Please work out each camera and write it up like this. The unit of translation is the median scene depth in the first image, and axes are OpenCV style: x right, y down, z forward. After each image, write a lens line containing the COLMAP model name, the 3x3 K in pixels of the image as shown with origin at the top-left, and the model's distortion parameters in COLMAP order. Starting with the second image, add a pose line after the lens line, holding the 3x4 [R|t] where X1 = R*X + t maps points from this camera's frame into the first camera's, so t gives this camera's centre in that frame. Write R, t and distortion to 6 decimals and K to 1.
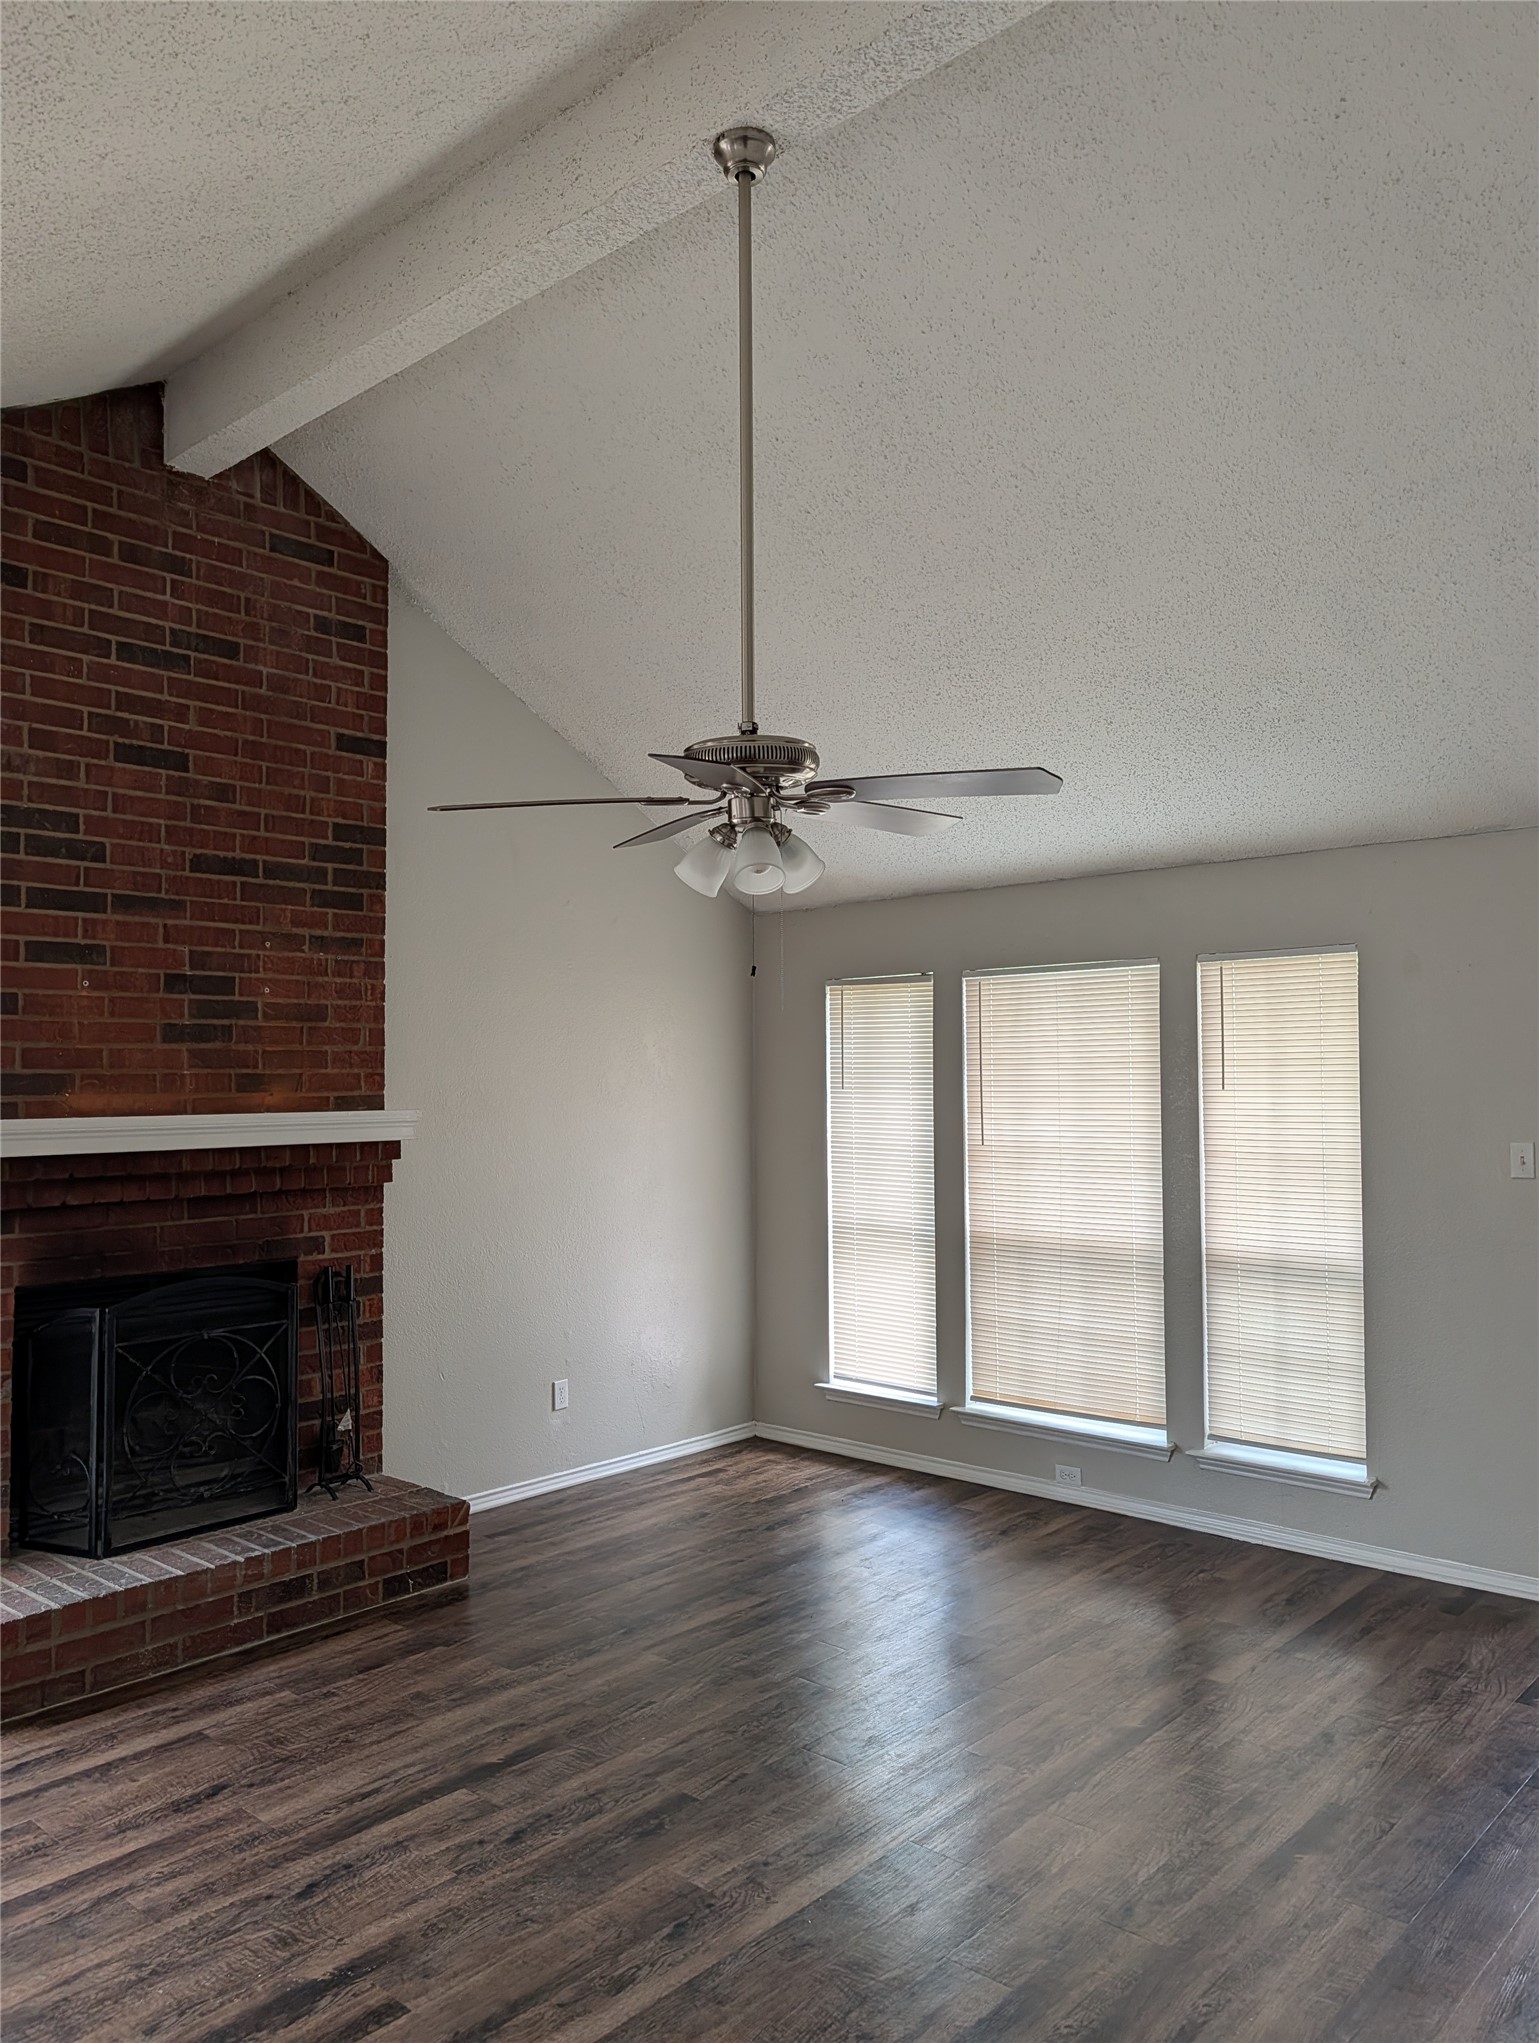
lens RADIAL K [[1476.4, 0, 785.5], [0, 1476.4, 1054.5], [0, 0, 1]] dist [0.007336, -0.006333]
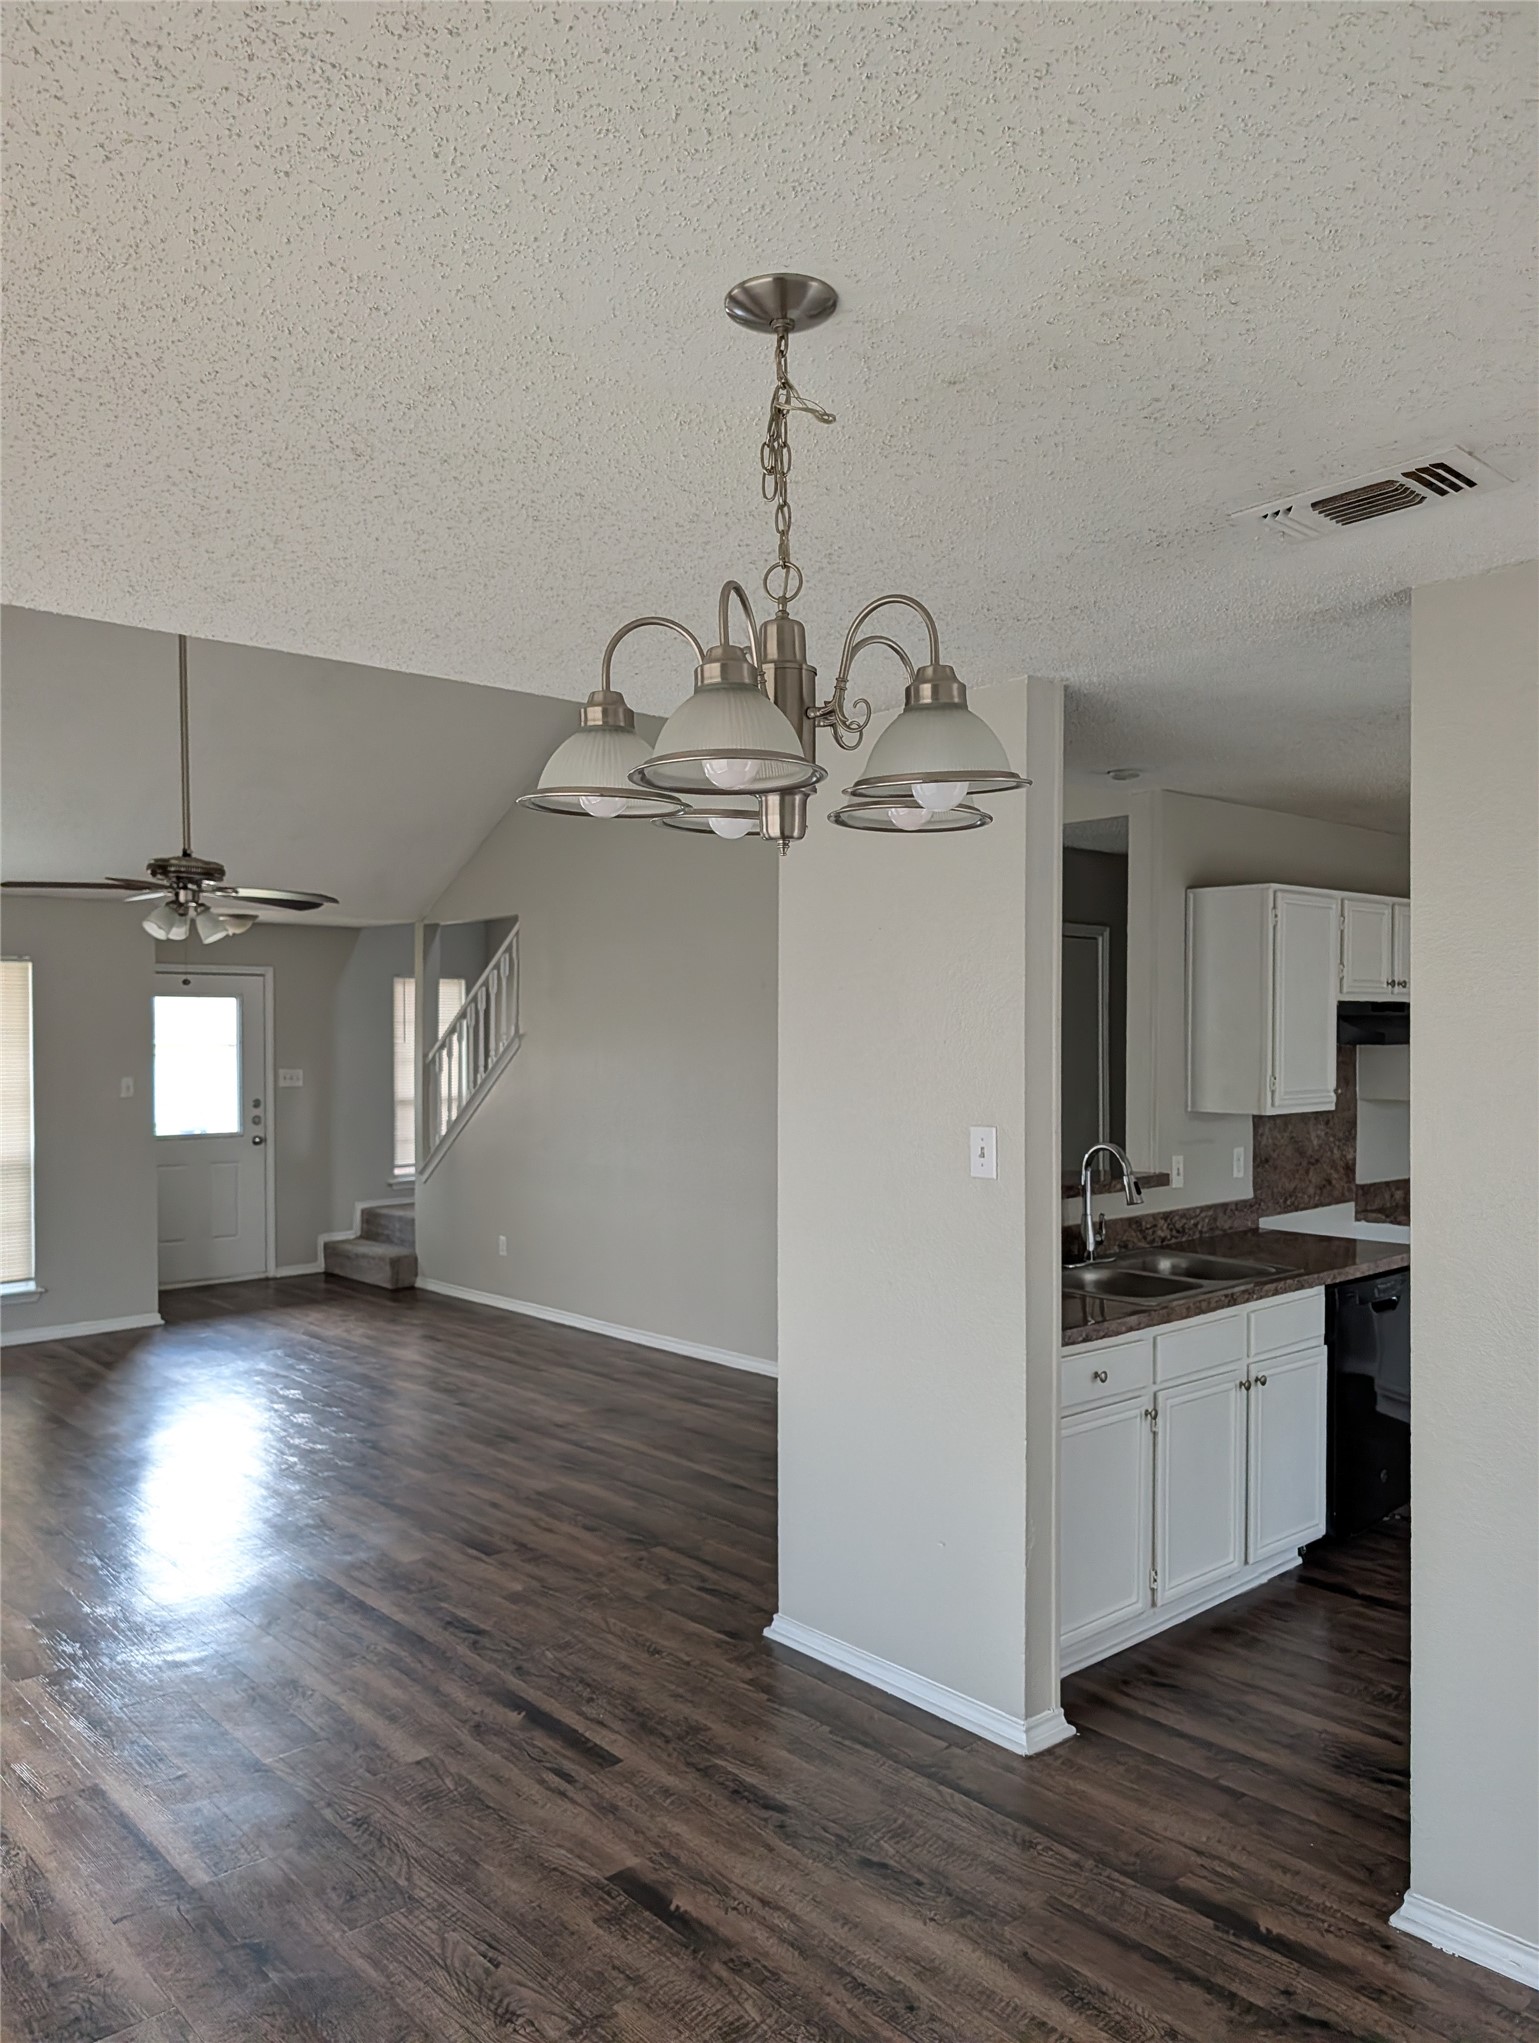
lens RADIAL K [[1496.9, 0, 753.9], [0, 1496.9, 1074.0], [0, 0, 1]] dist [0.005187, -0.045017]
pose [[0.123959, -0.021426, 0.992056, -1.202165], [-0.010097, 0.999688, 0.022853, 0.004917], [-0.992236, -0.012849, 0.123704, 0.017942]]
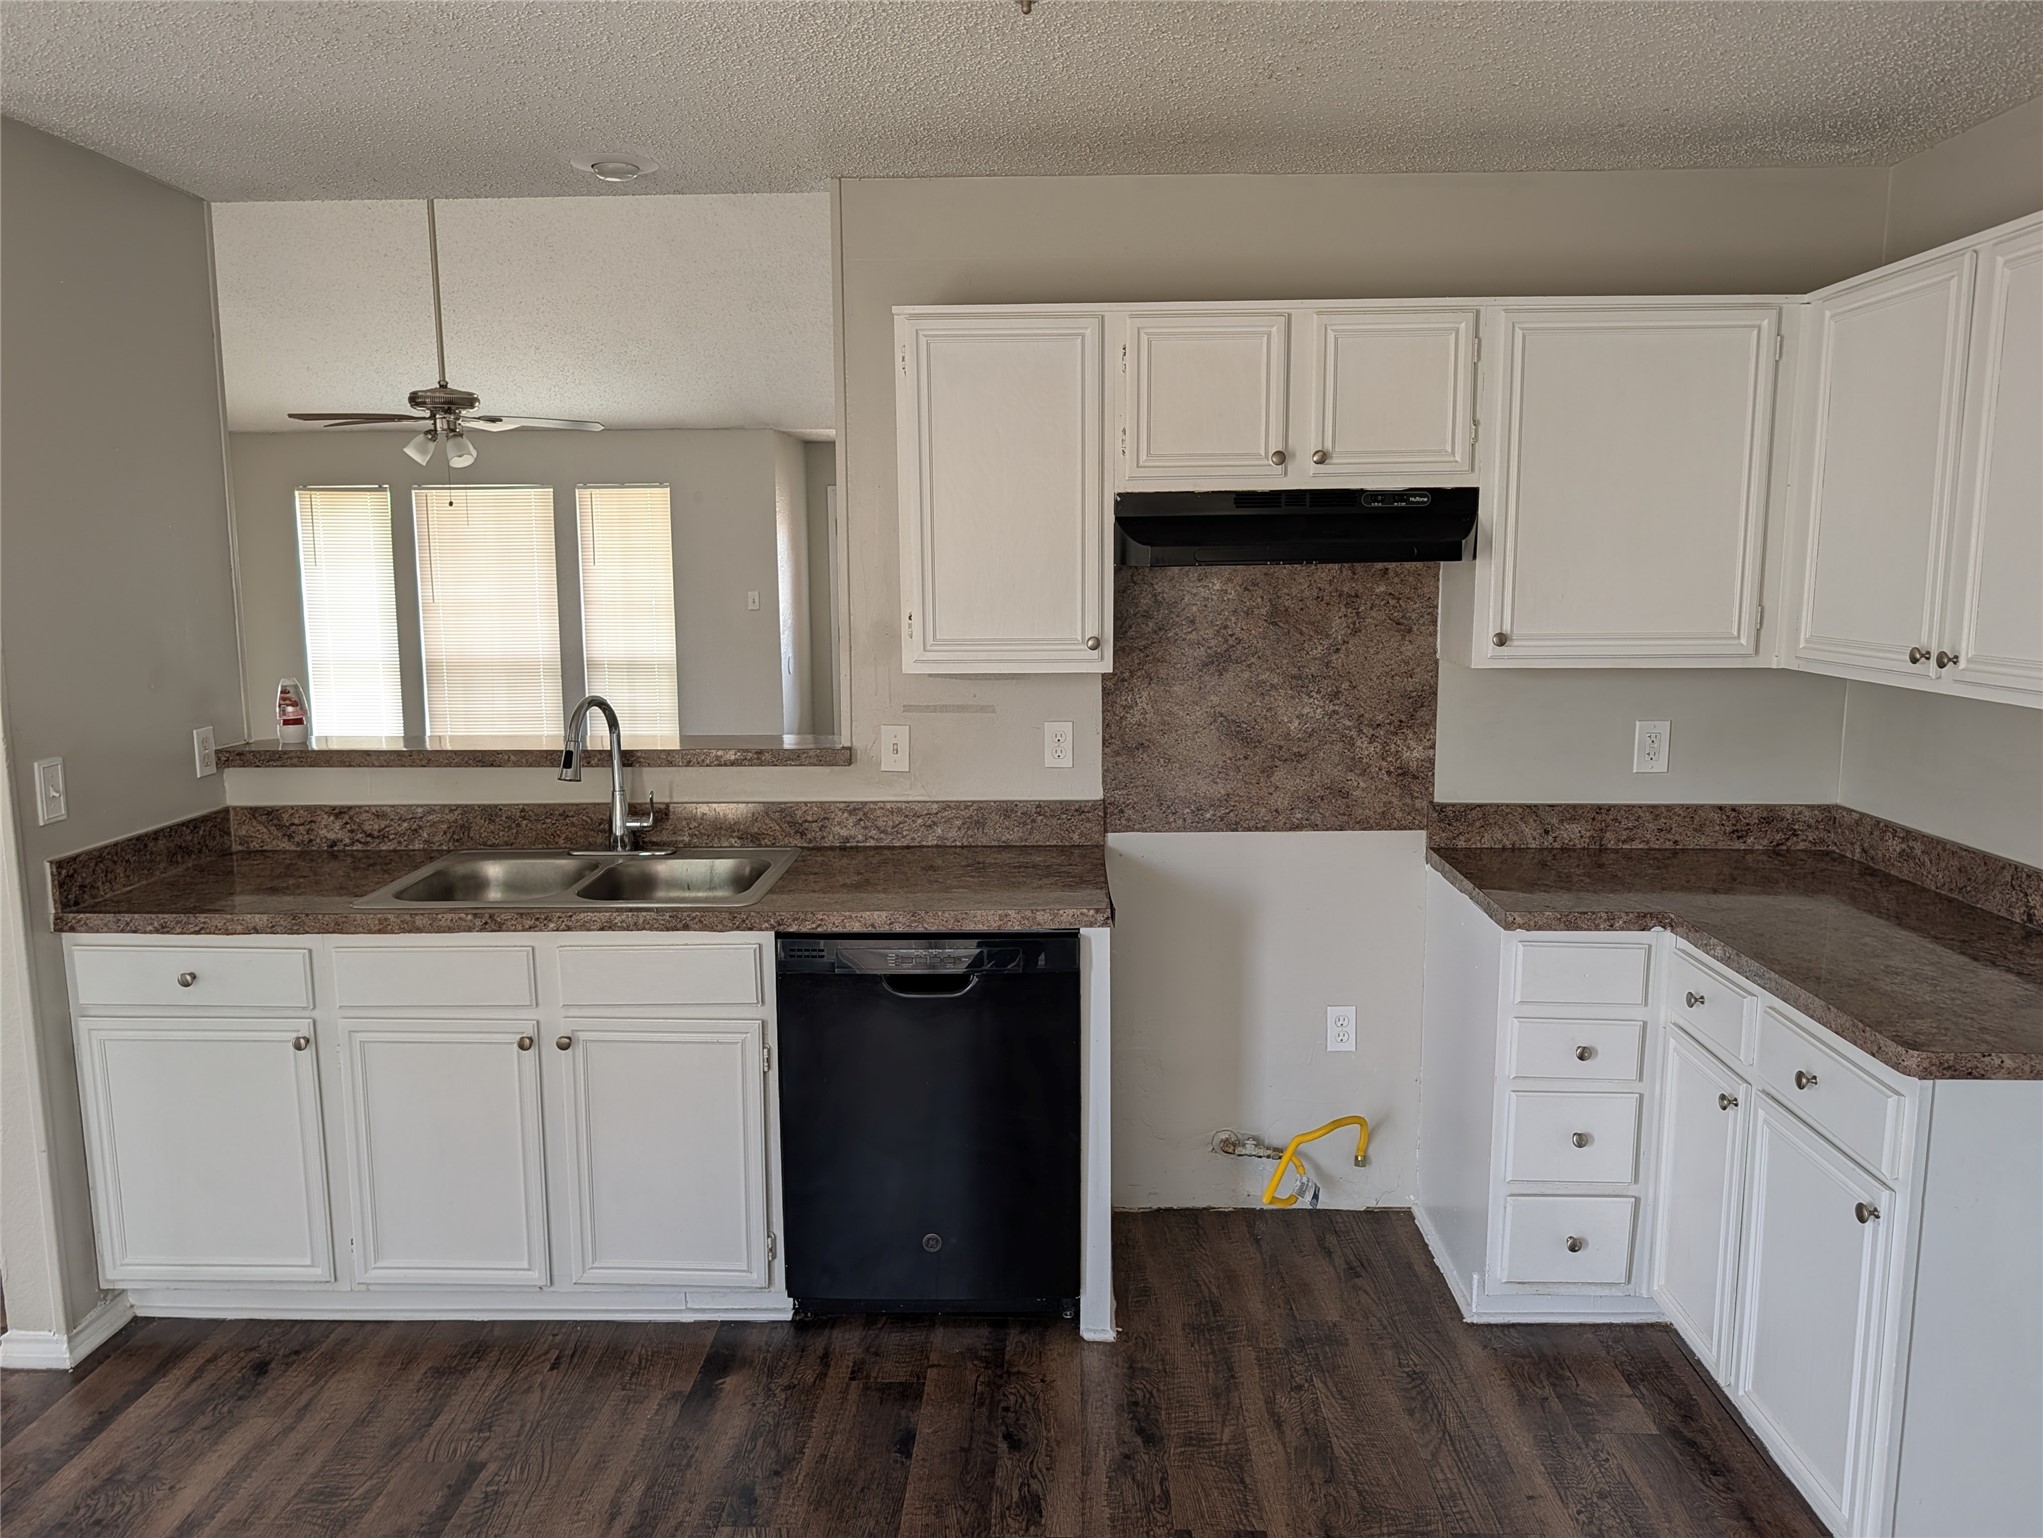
lens RADIAL K [[1496.9, 0, 1021.5], [0, 1496.9, 769.0], [0, 0, 1]] dist [0.005187, -0.045017]
pose [[0.765025, -0.089947, 0.637688, -0.524445], [-0.008440, 0.988713, 0.149586, -0.006431], [-0.643945, -0.119819, 0.755631, -0.768961]]
